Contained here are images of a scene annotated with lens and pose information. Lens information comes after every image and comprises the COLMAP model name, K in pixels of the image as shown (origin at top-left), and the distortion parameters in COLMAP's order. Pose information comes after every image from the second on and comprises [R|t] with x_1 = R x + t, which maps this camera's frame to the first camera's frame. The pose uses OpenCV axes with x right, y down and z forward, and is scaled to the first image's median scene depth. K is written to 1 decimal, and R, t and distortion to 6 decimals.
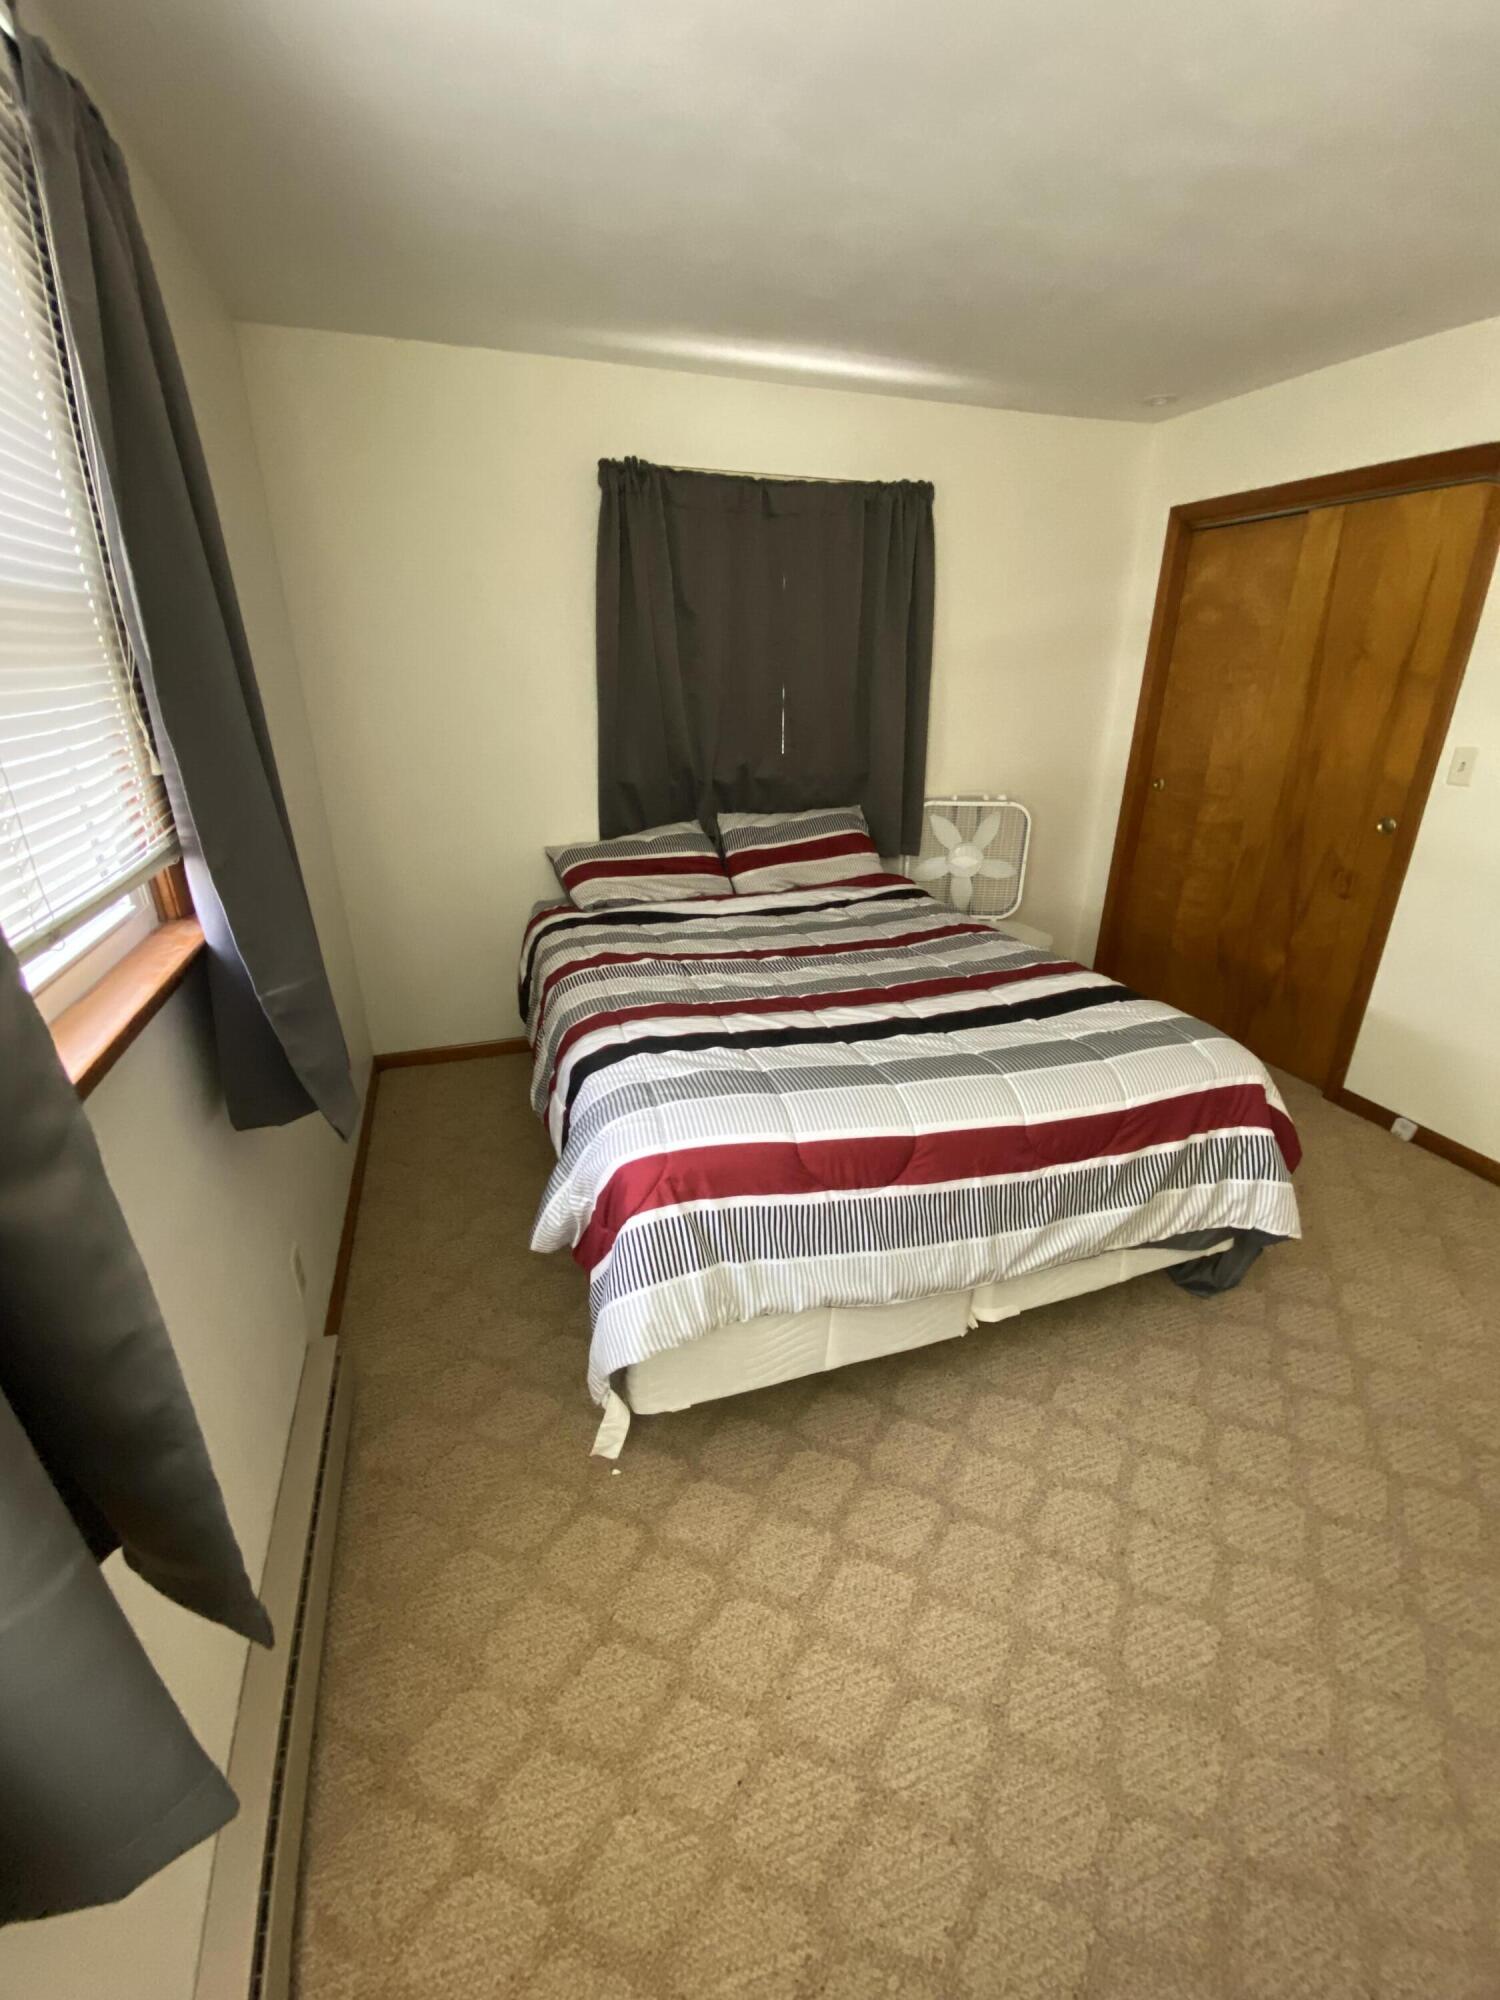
lens RADIAL K [[794.4, 0, 742.2], [0, 794.4, 1001.2], [0, 0, 1]] dist [-0.002938, -0.000531]
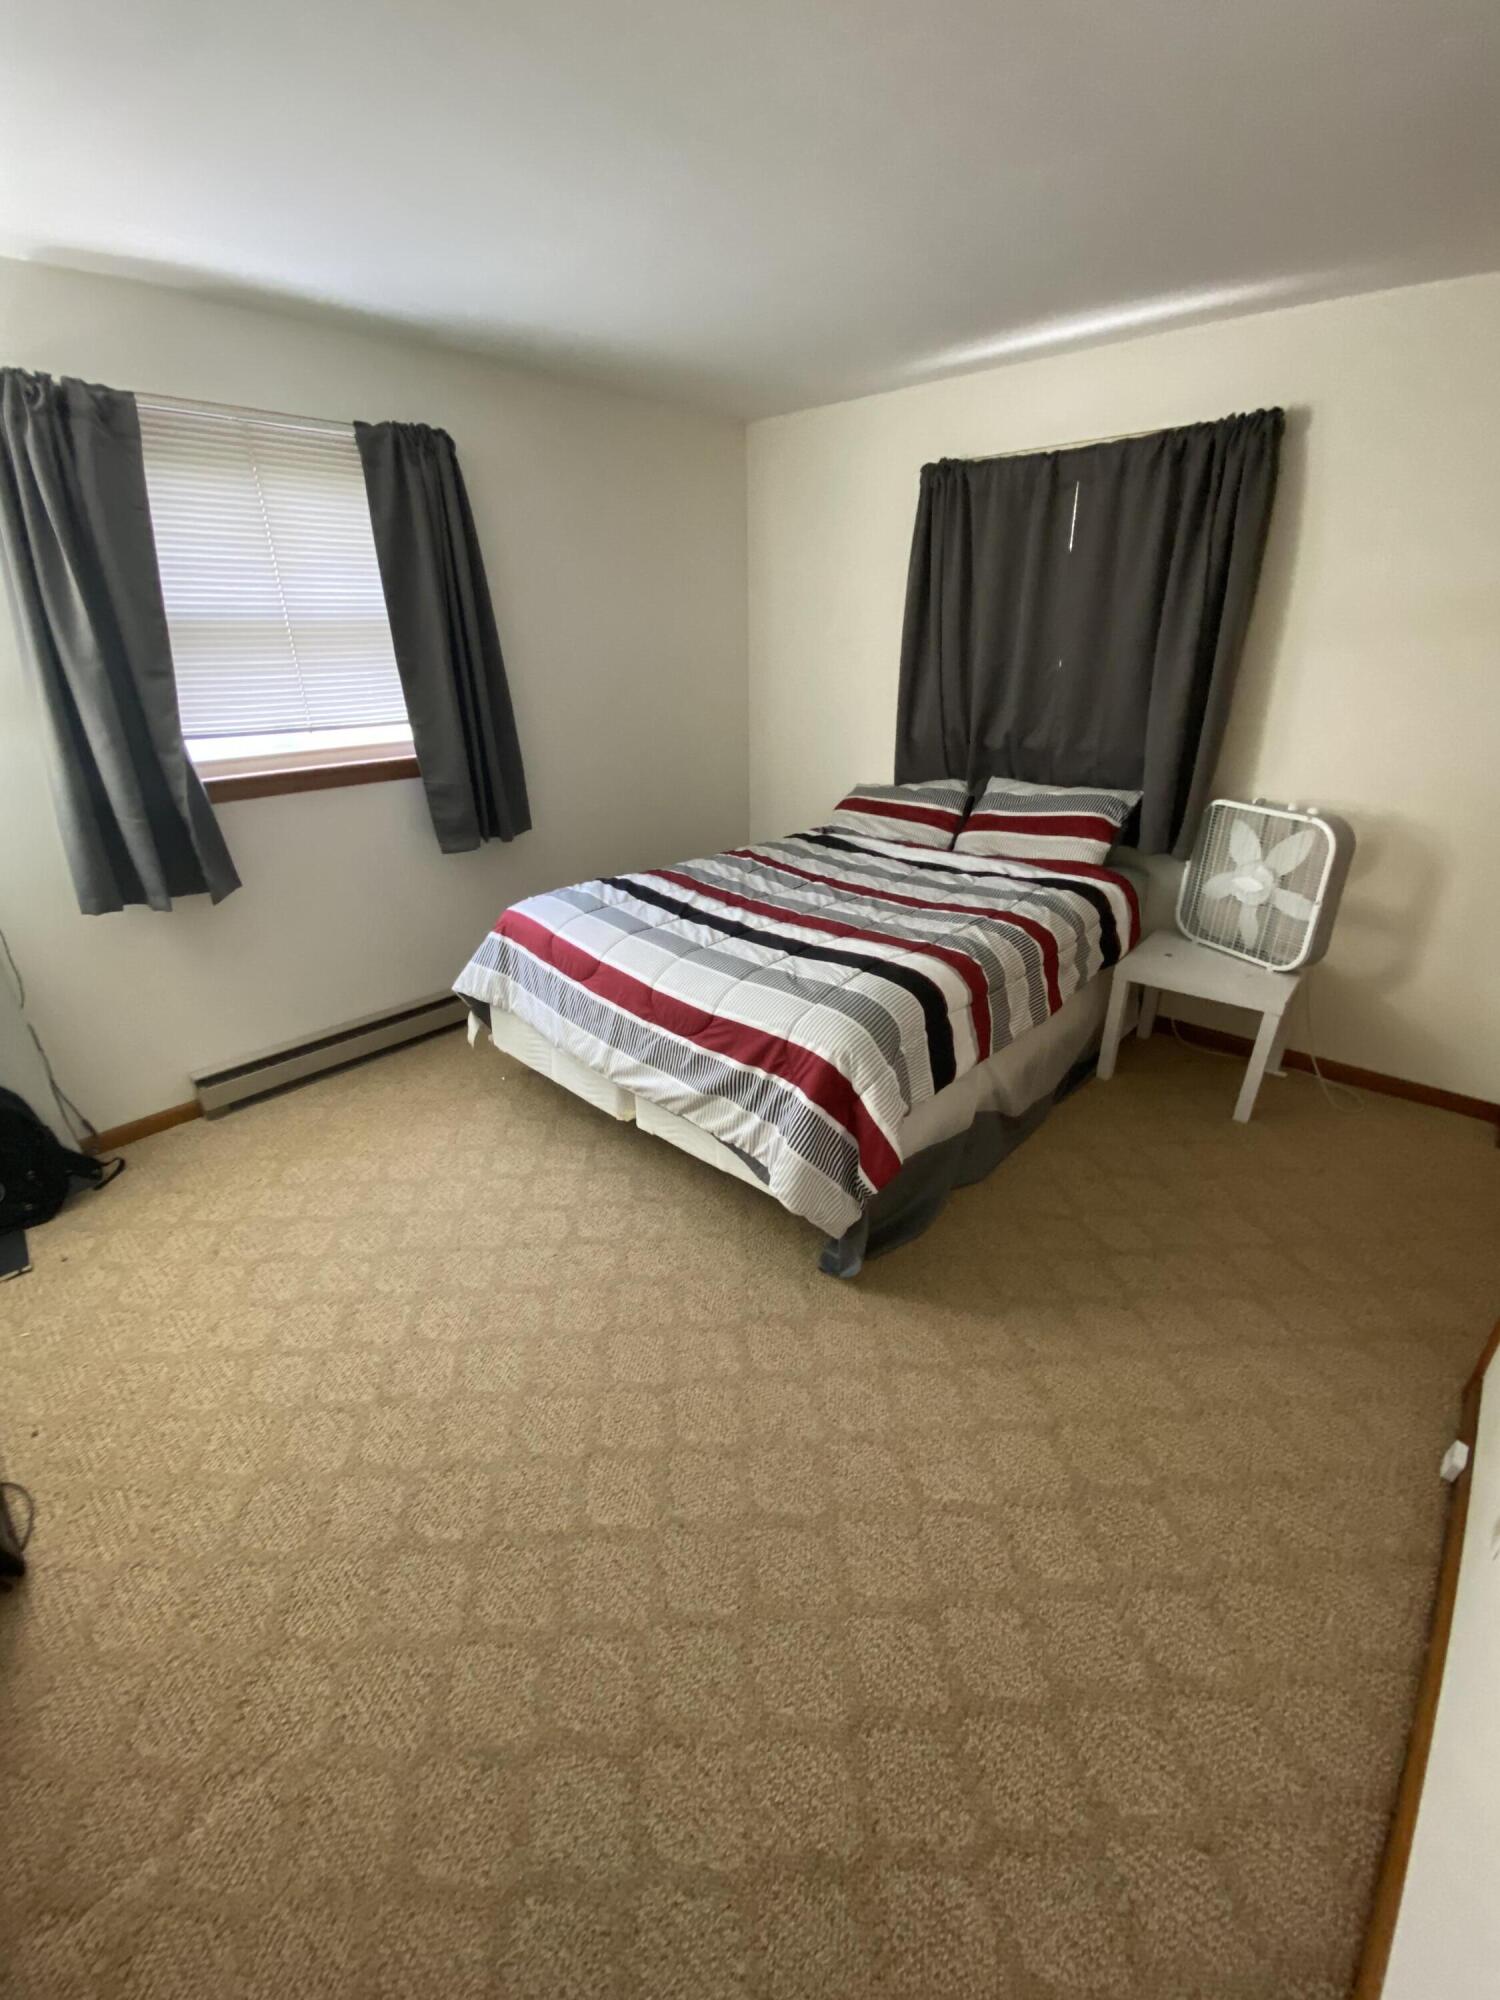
lens RADIAL K [[794.4, 0, 731.5], [0, 794.4, 993.8], [0, 0, 1]] dist [-0.002938, -0.000531]
pose [[0.495585, 0.354304, -0.793009, 0.976205], [-0.319813, 0.923308, 0.212655, -0.110598], [0.807536, 0.148226, 0.570889, 0.207860]]
